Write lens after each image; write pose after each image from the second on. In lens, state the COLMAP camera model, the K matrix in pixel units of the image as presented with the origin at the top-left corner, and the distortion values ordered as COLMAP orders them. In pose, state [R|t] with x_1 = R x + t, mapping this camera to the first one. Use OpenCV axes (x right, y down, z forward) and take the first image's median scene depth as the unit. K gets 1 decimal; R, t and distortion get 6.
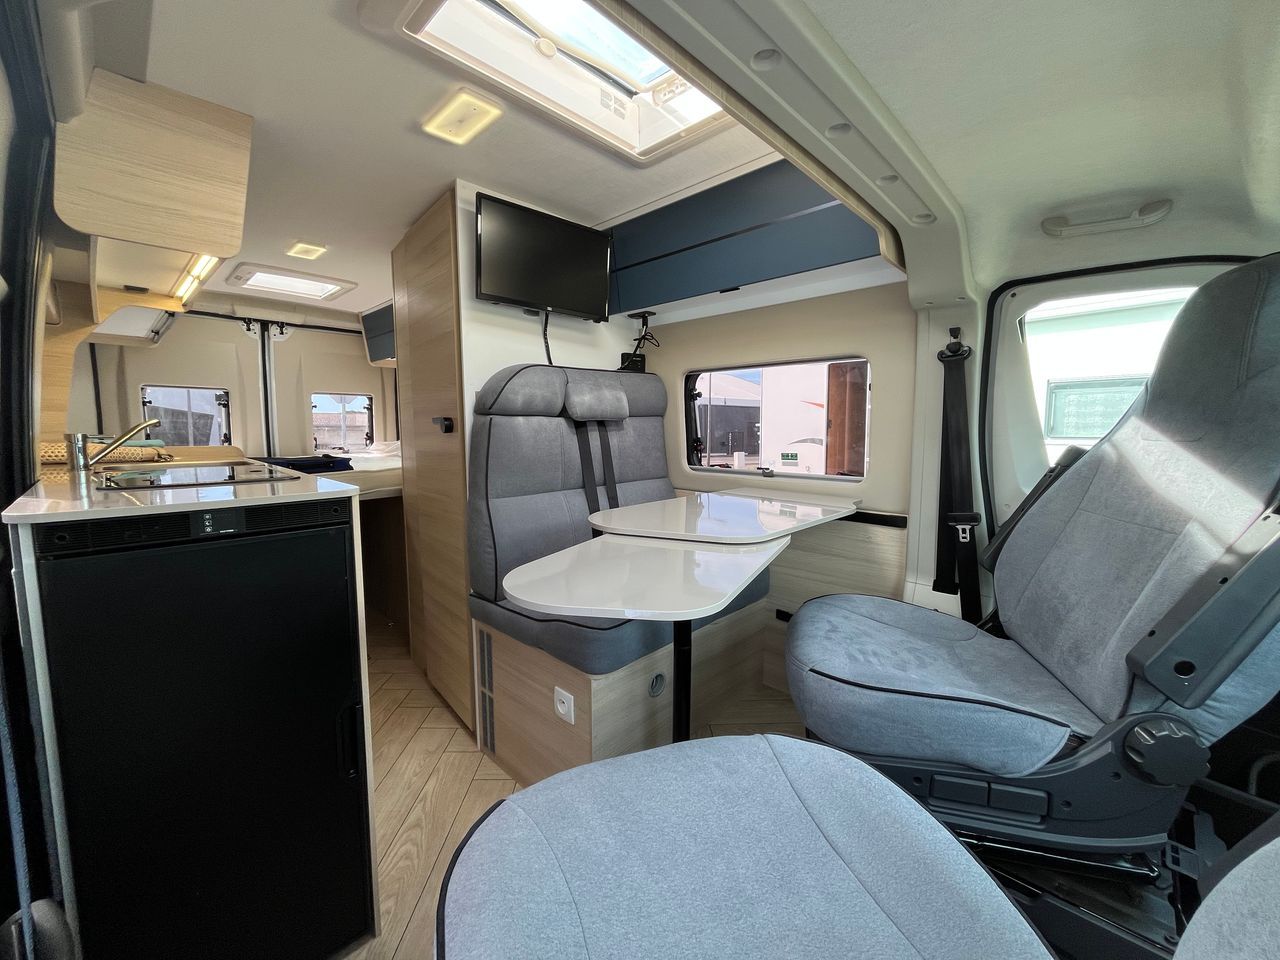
lens RADIAL K [[516.9, 0, 640.0], [0, 516.9, 480.0], [0, 0, 1]] dist [-0.002644, -0.000104]
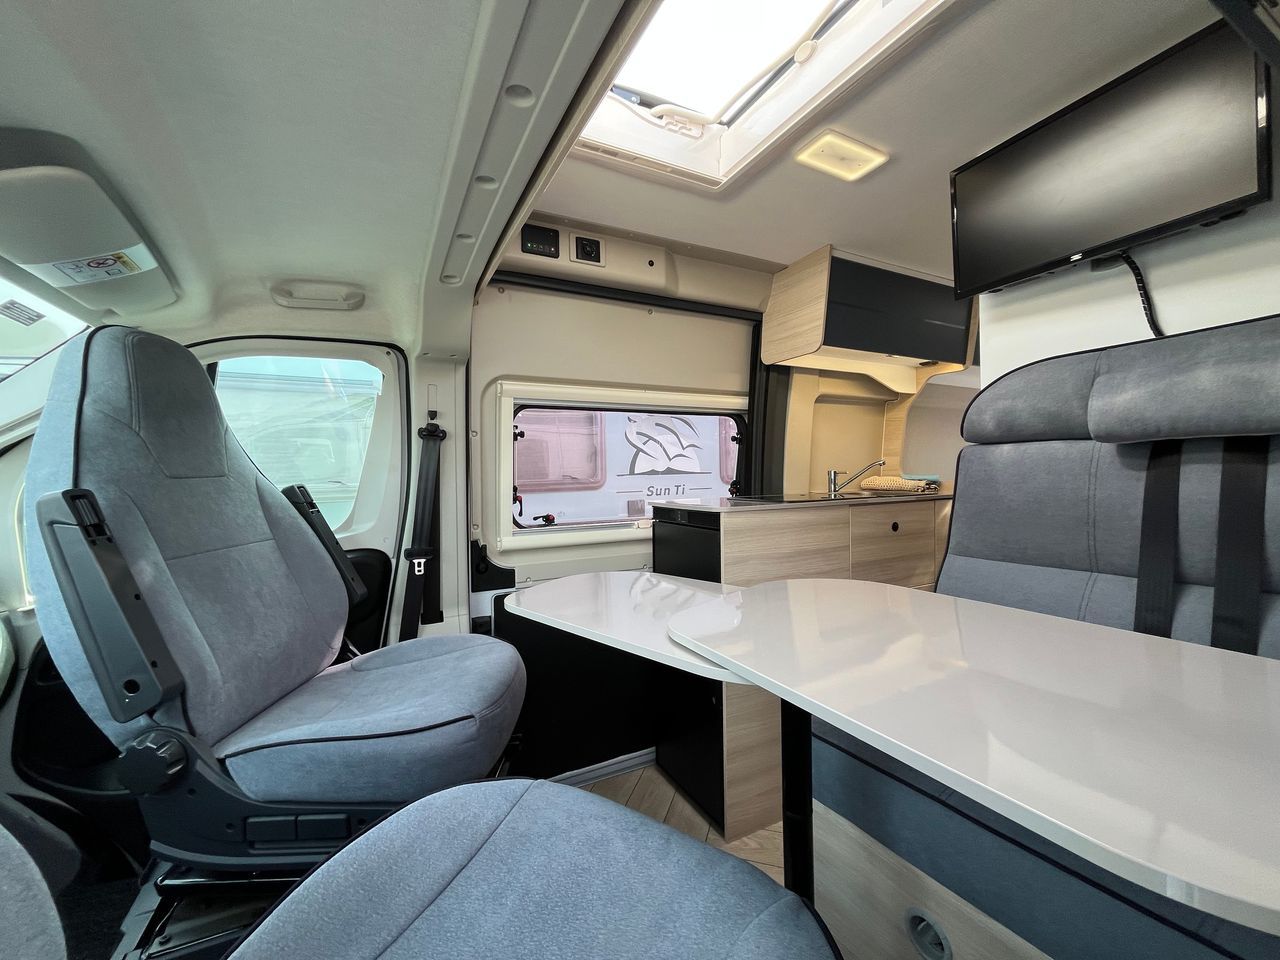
lens RADIAL K [[516.9, 0, 640.0], [0, 516.9, 480.0], [0, 0, 1]] dist [-0.002644, -0.000104]
pose [[-0.317630, 0.016548, -0.948070, 0.581670], [-0.079215, 0.995890, 0.043922, -0.070352], [0.944900, 0.089052, -0.315014, 0.793528]]
